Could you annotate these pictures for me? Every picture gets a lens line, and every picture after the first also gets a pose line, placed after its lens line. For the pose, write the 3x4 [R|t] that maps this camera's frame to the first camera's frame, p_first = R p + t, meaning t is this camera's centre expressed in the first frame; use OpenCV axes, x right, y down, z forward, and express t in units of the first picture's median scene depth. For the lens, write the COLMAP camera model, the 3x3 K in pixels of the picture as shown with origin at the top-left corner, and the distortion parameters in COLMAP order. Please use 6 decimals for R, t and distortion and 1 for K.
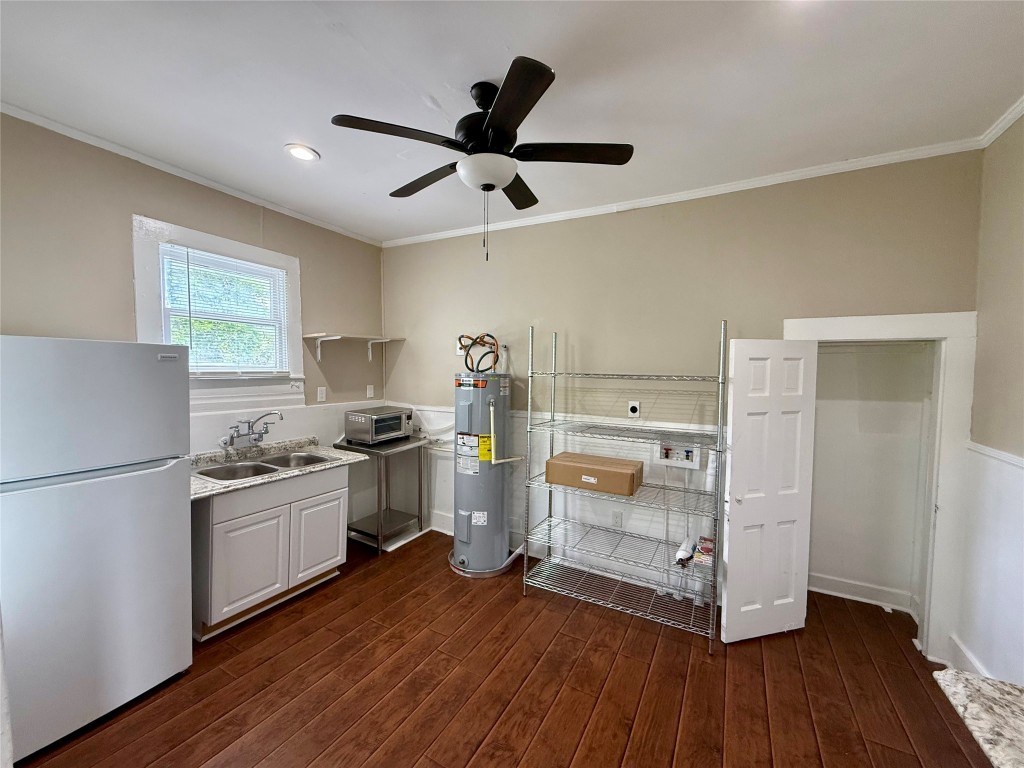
lens RADIAL K [[408.3, 0, 512.0], [0, 408.3, 384.1], [0, 0, 1]] dist [0.000023, -0.000058]
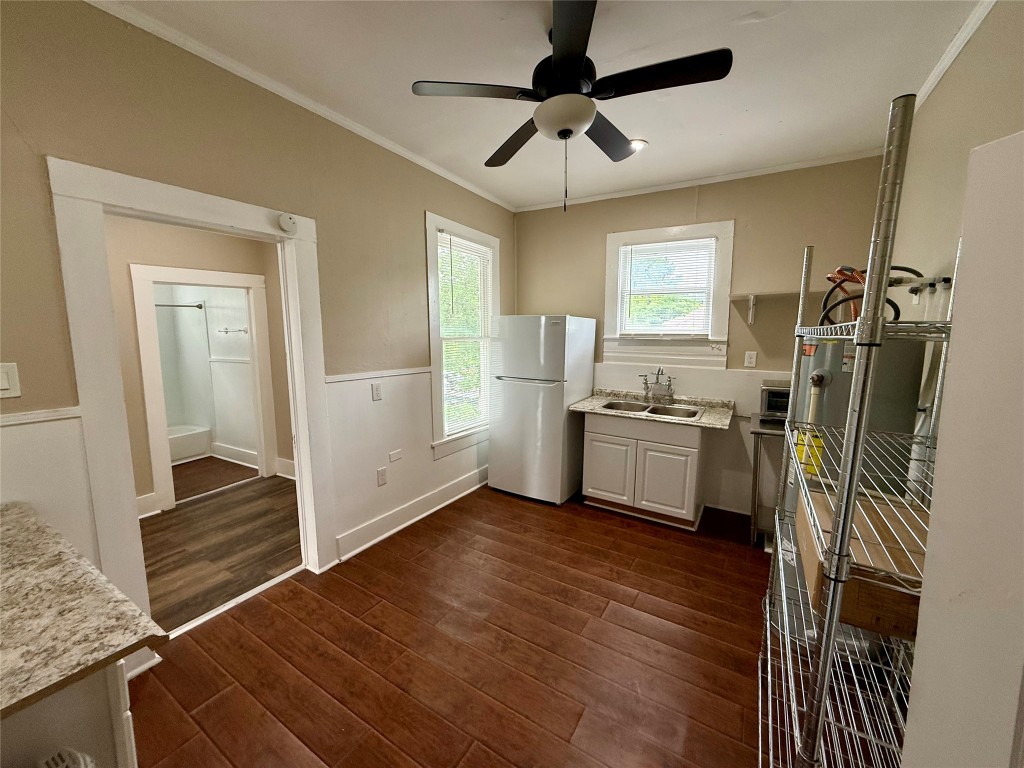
lens RADIAL K [[408.3, 0, 509.3], [0, 408.3, 386.1], [0, 0, 1]] dist [0.000023, -0.000058]
pose [[-0.050093, 0.115430, -0.992052, 0.668613], [-0.050548, 0.991733, 0.117945, 0.005019], [0.997465, 0.056055, -0.043844, 0.645505]]
